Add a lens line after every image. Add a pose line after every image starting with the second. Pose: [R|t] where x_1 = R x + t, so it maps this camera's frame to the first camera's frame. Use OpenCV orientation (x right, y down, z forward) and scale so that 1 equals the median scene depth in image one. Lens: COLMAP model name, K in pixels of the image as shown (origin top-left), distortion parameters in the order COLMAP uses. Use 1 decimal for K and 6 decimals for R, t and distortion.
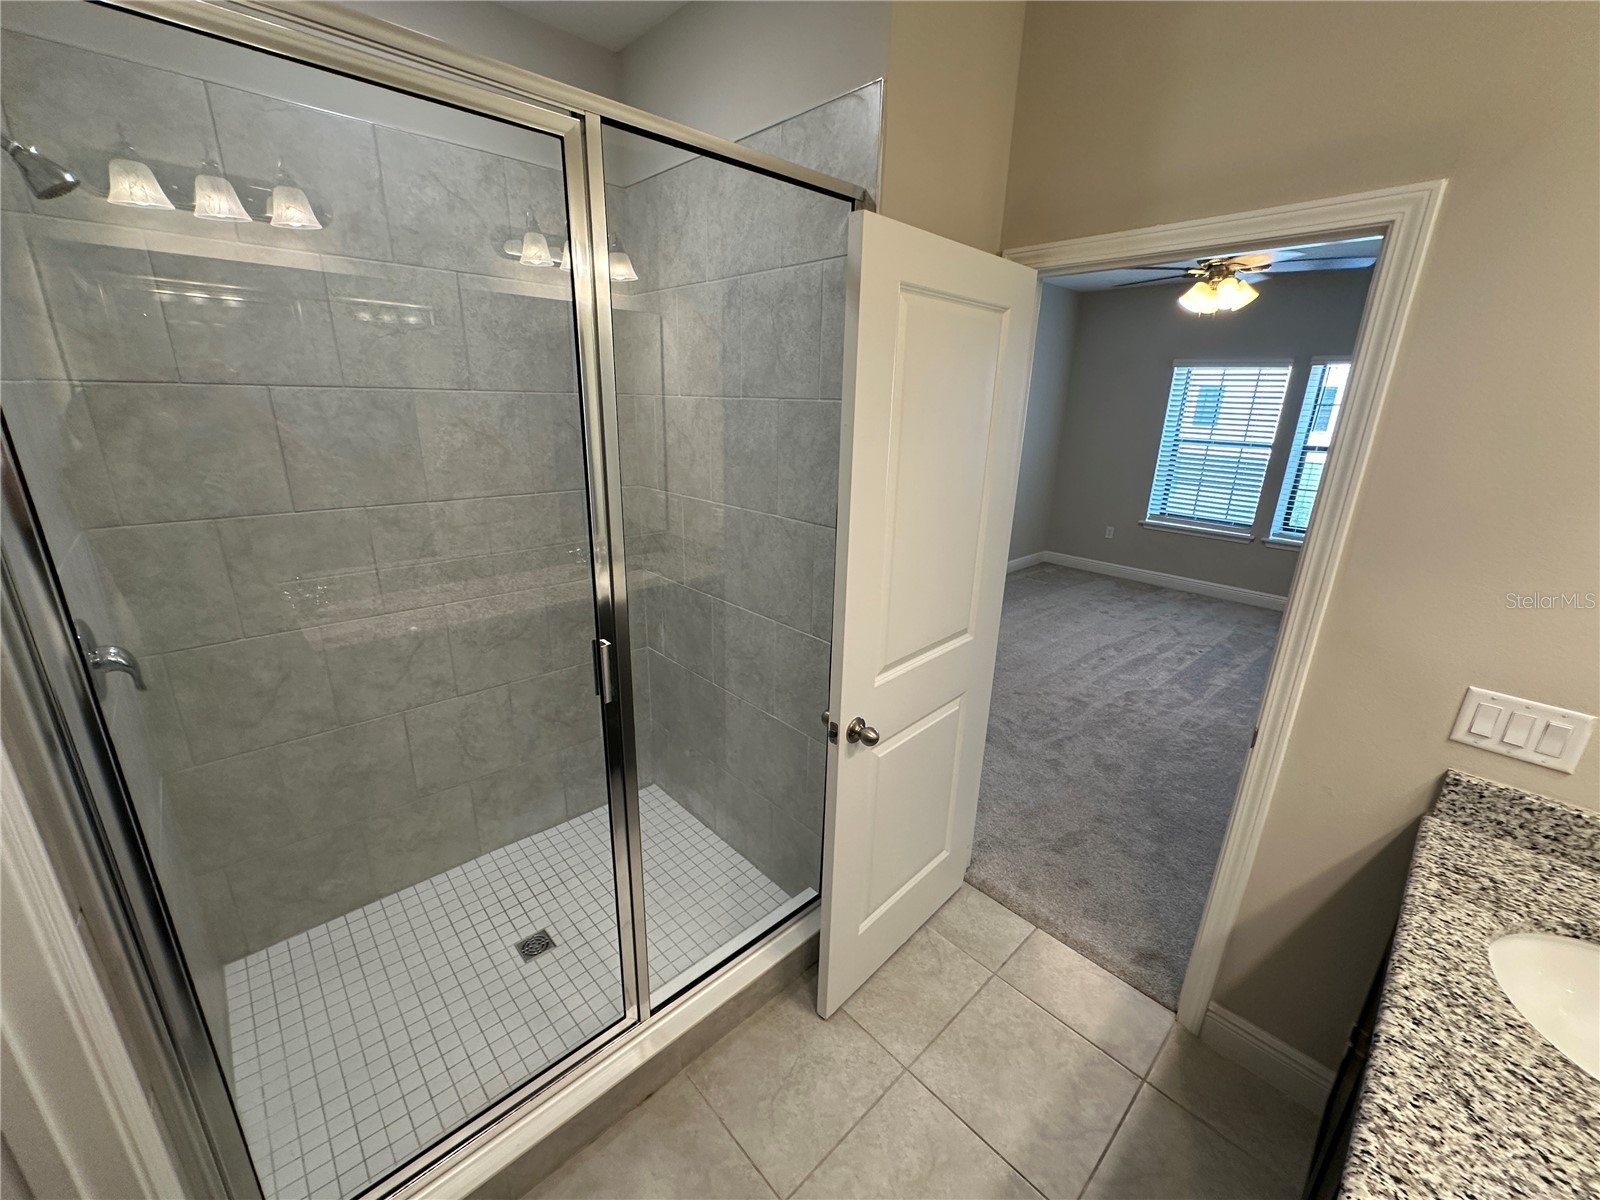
lens RADIAL K [[641.8, 0, 798.5], [0, 641.8, 601.4], [0, 0, 1]] dist [-0.000671, 0.000282]
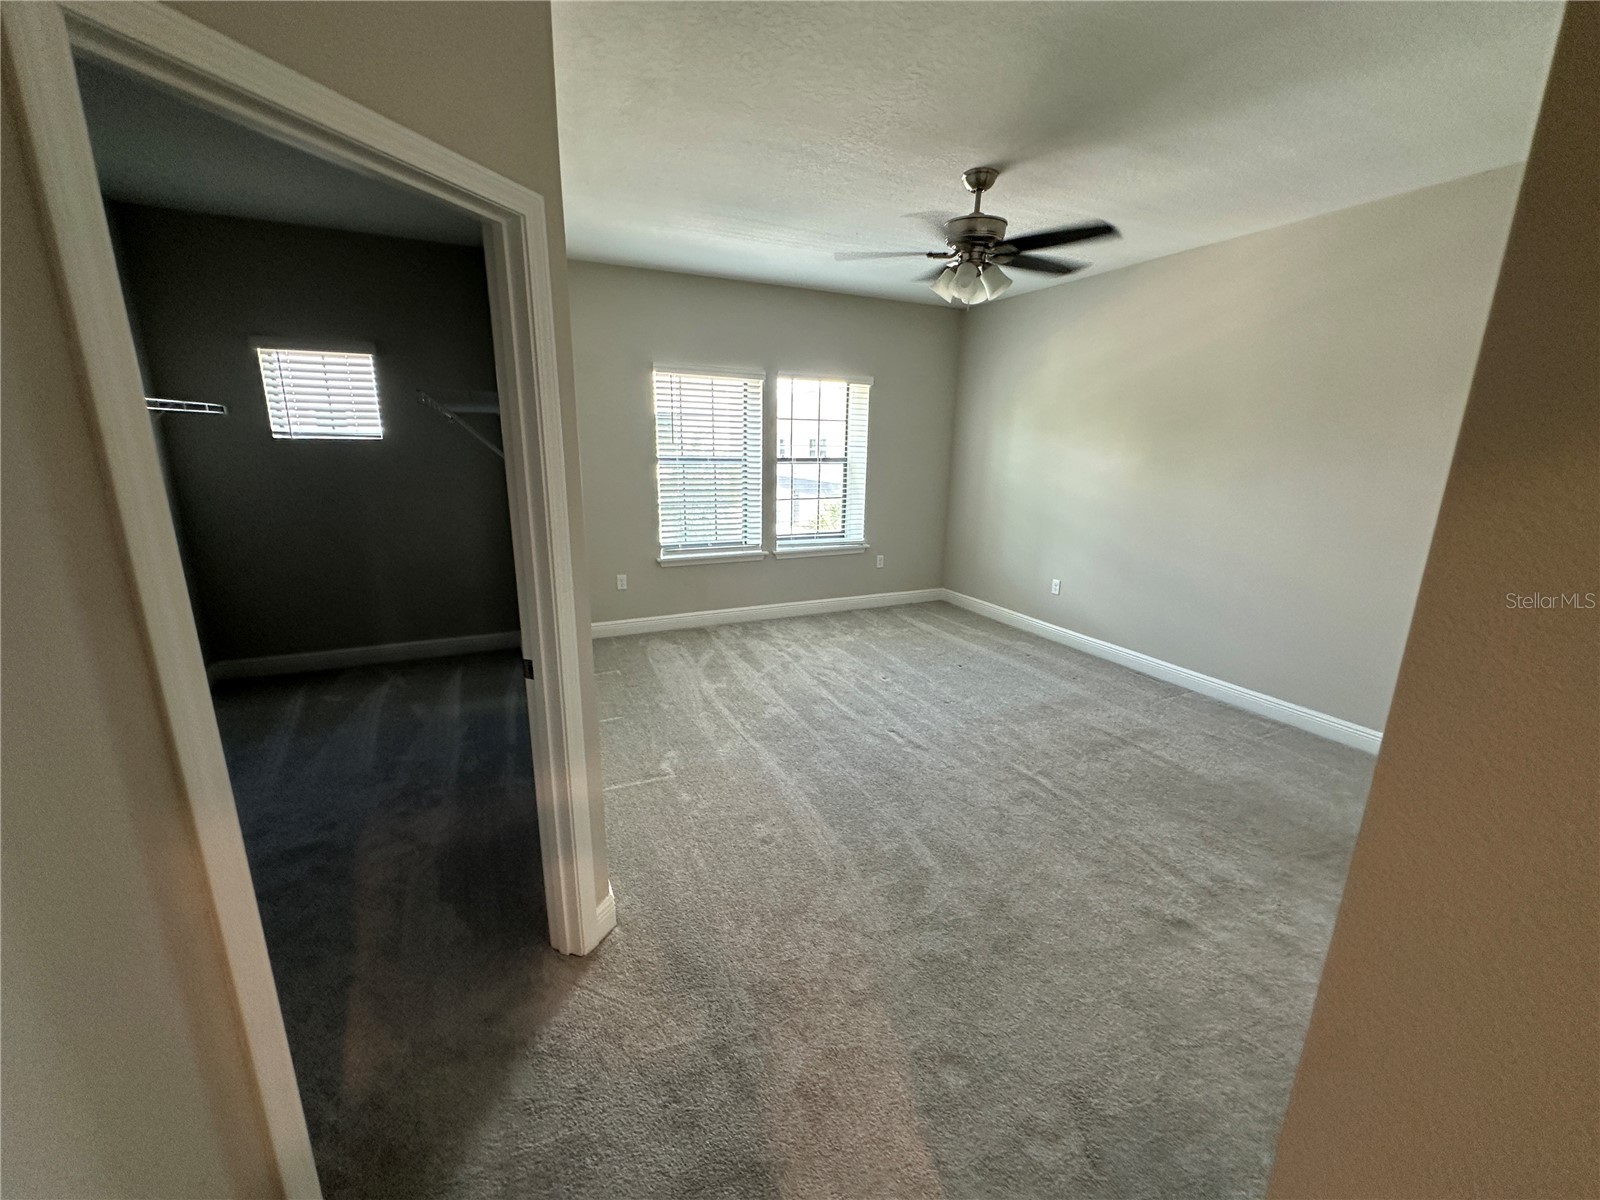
lens RADIAL K [[641.8, 0, 798.5], [0, 641.8, 601.4], [0, 0, 1]] dist [-0.000671, 0.000282]
pose [[0.295121, -0.252346, 0.921534, -0.192871], [0.284244, 0.944012, 0.167472, -0.179836], [-0.912200, 0.212516, 0.350325, 0.638988]]
